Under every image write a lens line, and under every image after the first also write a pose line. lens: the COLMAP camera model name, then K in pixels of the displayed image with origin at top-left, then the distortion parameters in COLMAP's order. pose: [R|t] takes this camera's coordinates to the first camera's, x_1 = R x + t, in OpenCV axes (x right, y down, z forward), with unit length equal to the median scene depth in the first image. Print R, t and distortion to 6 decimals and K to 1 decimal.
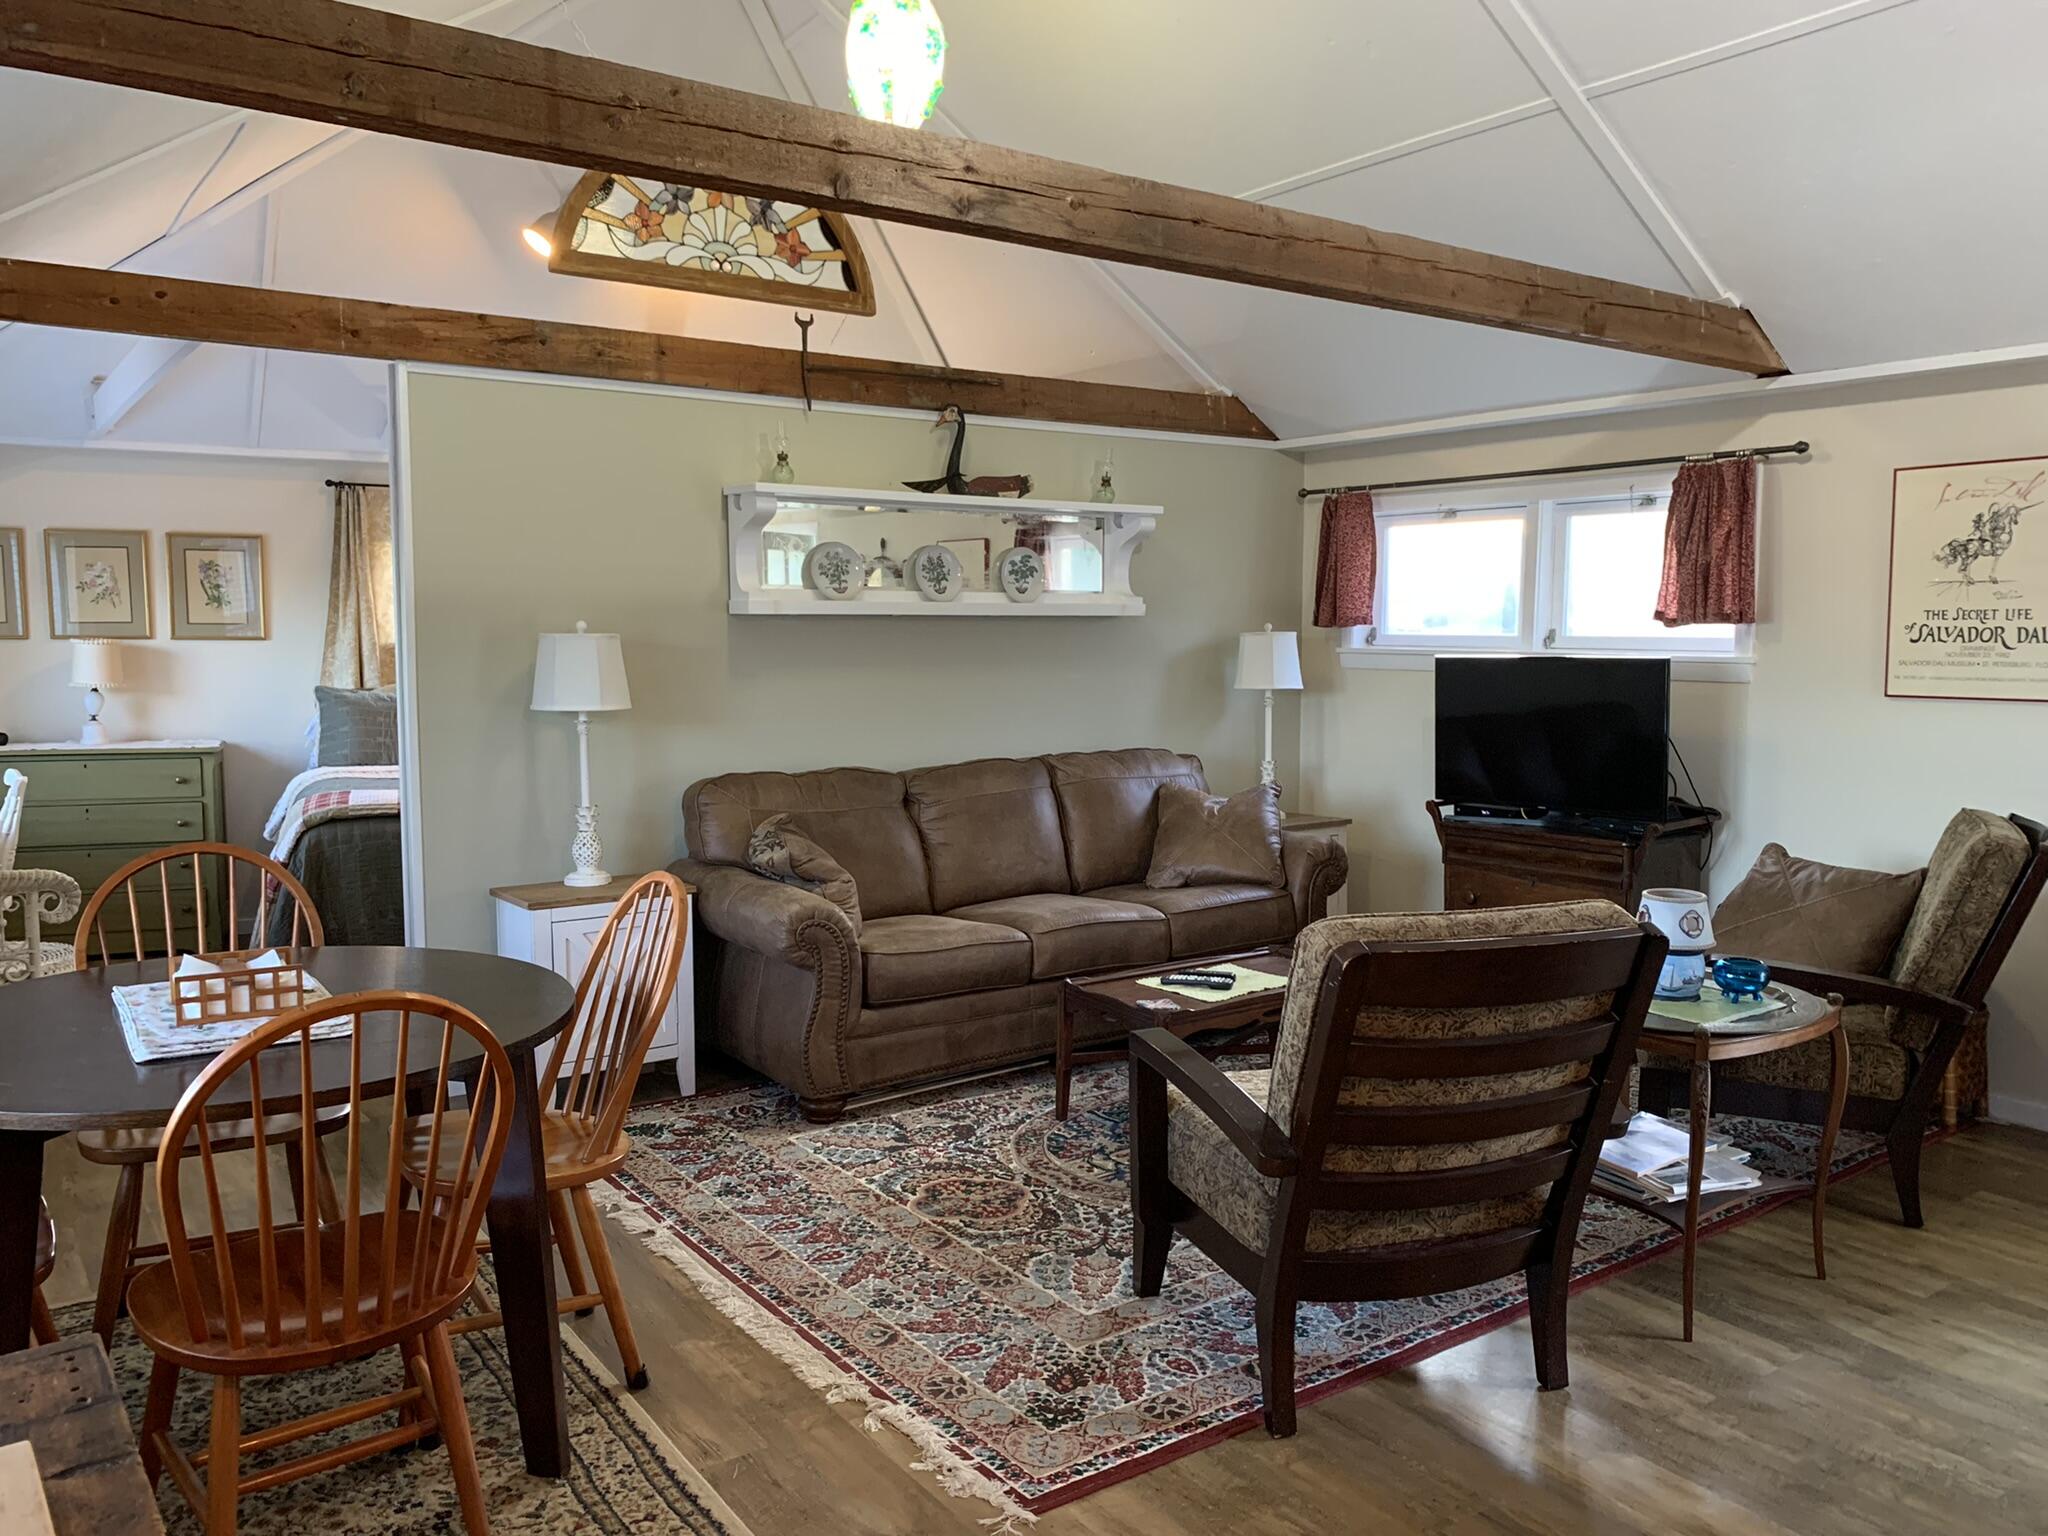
lens RADIAL K [[1570.1, 0, 1027.6], [0, 1570.1, 781.1], [0, 0, 1]] dist [0.050294, -0.079735]
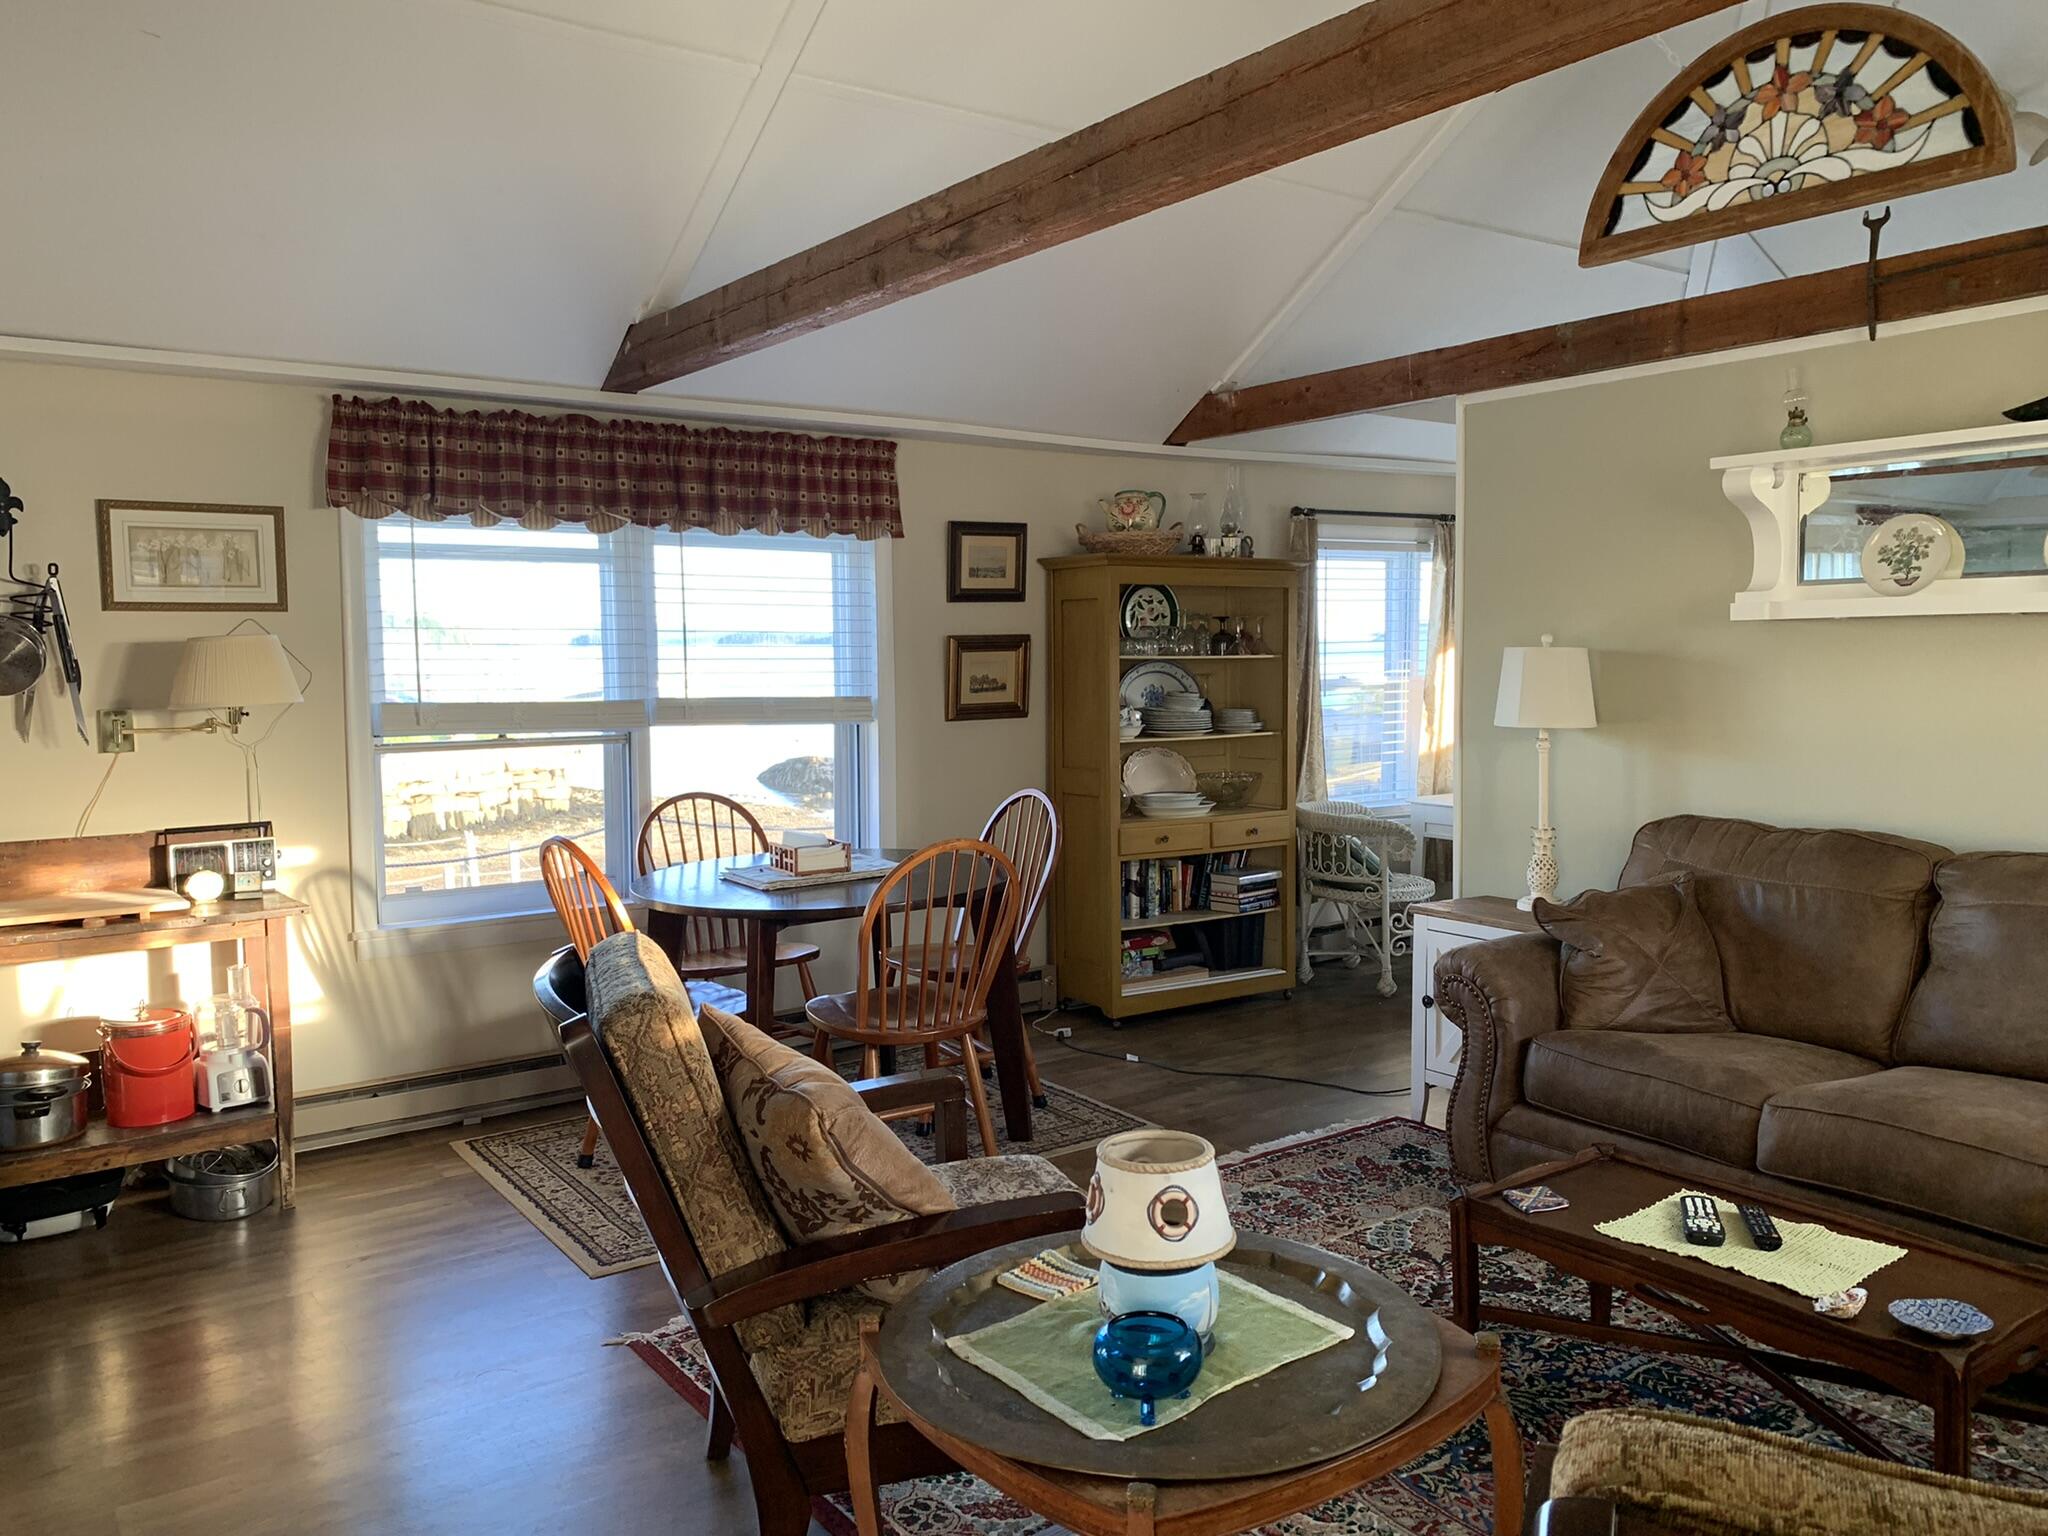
lens RADIAL K [[1545.4, 0, 1026.4], [0, 1545.4, 760.8], [0, 0, 1]] dist [0.034074, -0.046894]
pose [[0.009089, 0.070458, -0.997473, 0.758070], [-0.088975, 0.993615, 0.069375, -0.071858], [0.995992, 0.088120, 0.015300, 0.787180]]
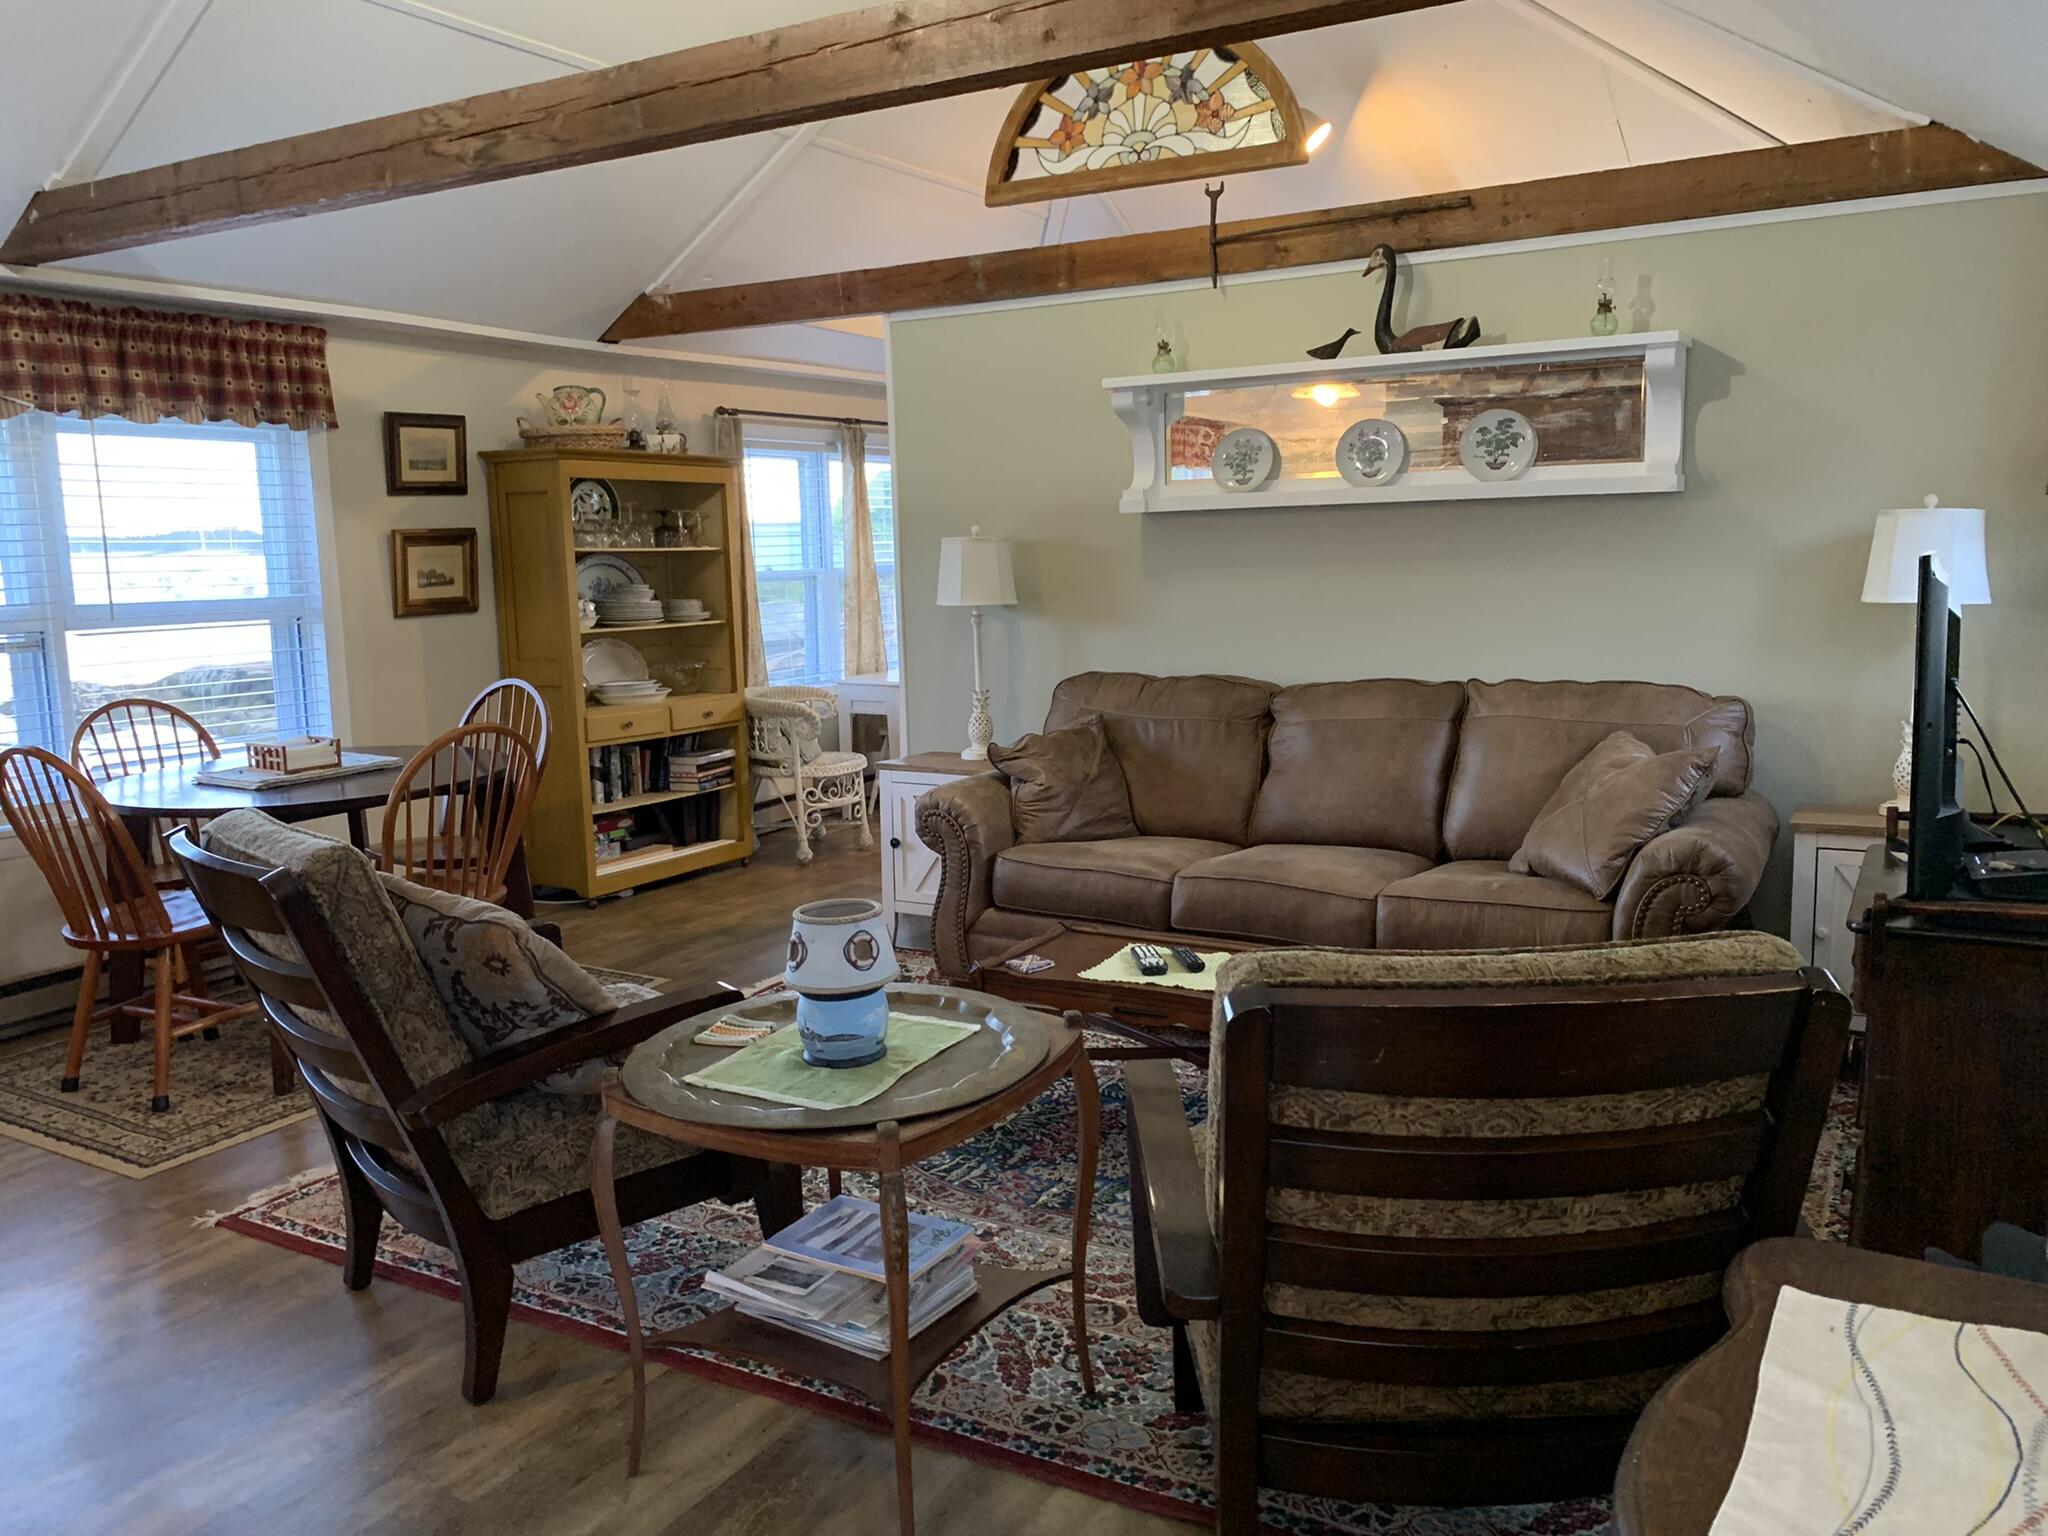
lens RADIAL K [[1562.0, 0, 1037.8], [0, 1562.0, 771.9], [0, 0, 1]] dist [0.007053, -0.008524]
pose [[0.419782, 0.124661, -0.899023, 0.875719], [-0.067640, 0.992065, 0.105979, -0.054320], [0.905101, 0.016322, 0.424883, 0.662575]]
